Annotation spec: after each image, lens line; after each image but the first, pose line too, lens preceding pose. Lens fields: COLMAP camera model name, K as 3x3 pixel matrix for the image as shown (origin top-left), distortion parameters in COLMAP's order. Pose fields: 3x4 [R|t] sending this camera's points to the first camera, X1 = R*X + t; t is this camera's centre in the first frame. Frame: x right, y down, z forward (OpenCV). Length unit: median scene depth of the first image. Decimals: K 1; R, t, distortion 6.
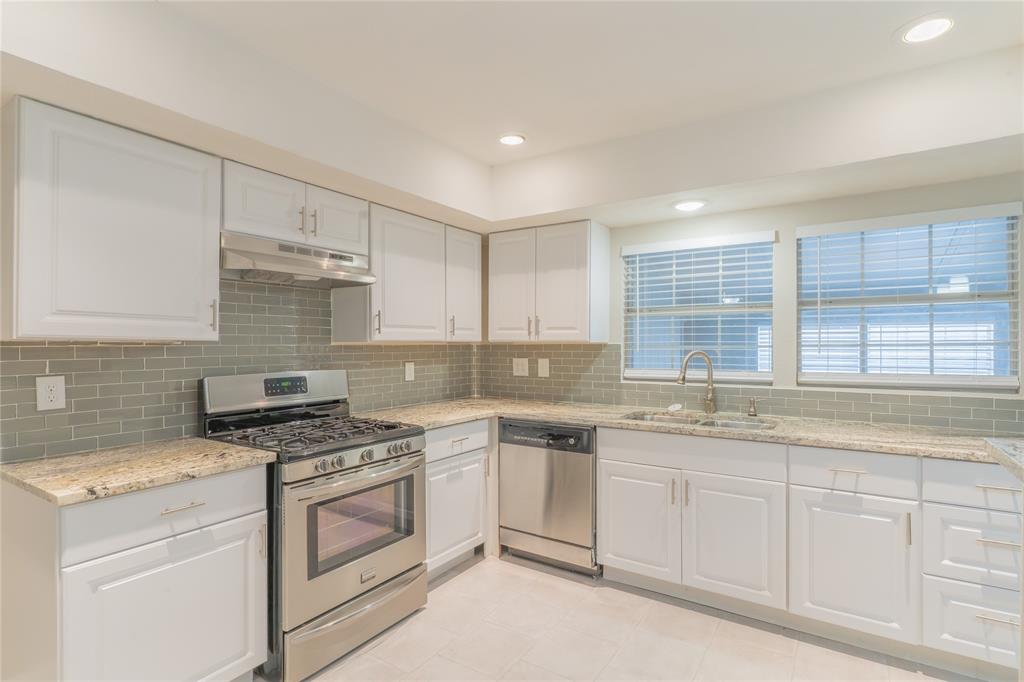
lens RADIAL K [[520.2, 0, 507.9], [0, 520.2, 347.1], [0, 0, 1]] dist [0.002557, -0.002995]
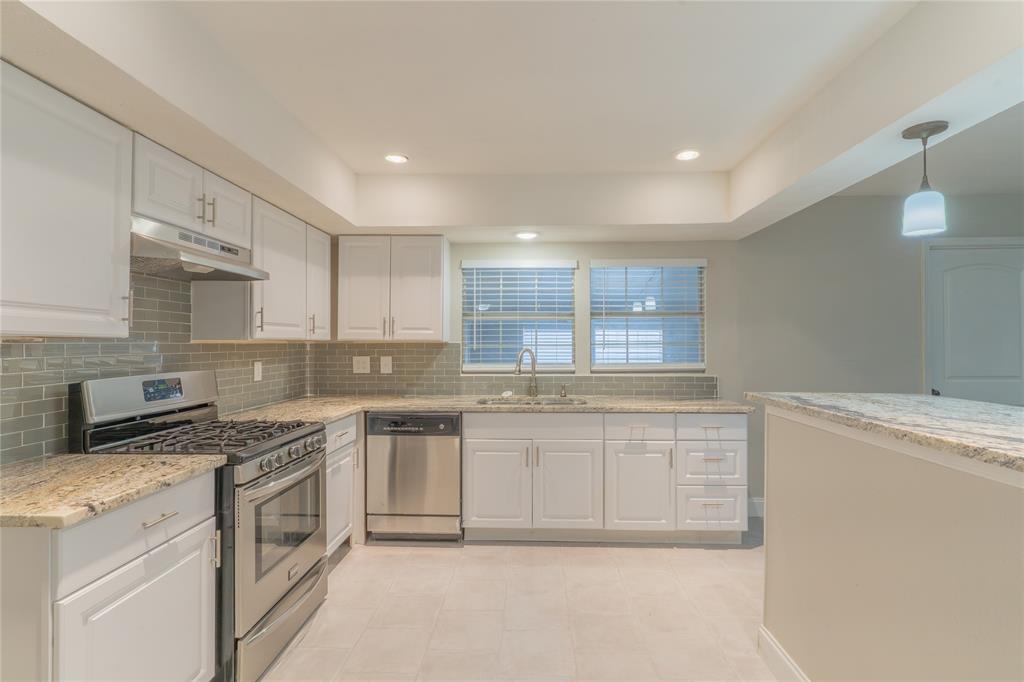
lens RADIAL K [[520.2, 0, 529.8], [0, 520.2, 343.5], [0, 0, 1]] dist [0.002557, -0.002995]
pose [[0.836461, 0.002355, 0.548021, -0.361865], [0.000759, 0.999985, -0.005457, 0.002142], [-0.548026, 0.004981, 0.836446, -0.080201]]
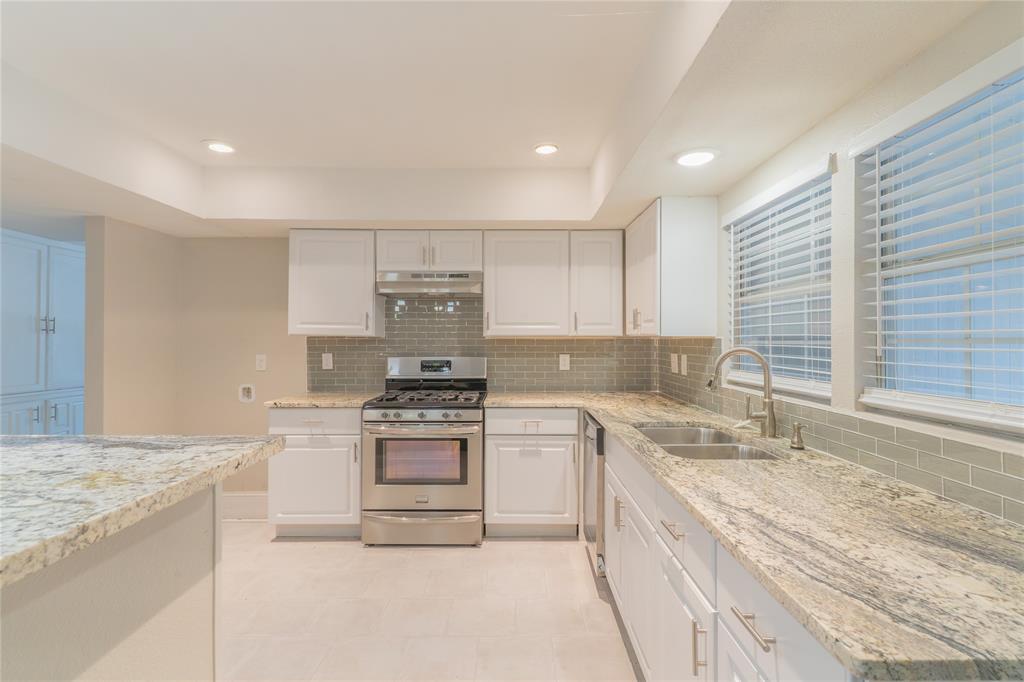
lens RADIAL K [[520.2, 0, 522.5], [0, 520.2, 335.6], [0, 0, 1]] dist [0.002557, -0.002995]
pose [[0.527805, -0.003978, -0.849356, 0.903877], [-0.006397, 0.999942, -0.008659, -0.001230], [0.849341, 0.010003, 0.527749, 0.392078]]
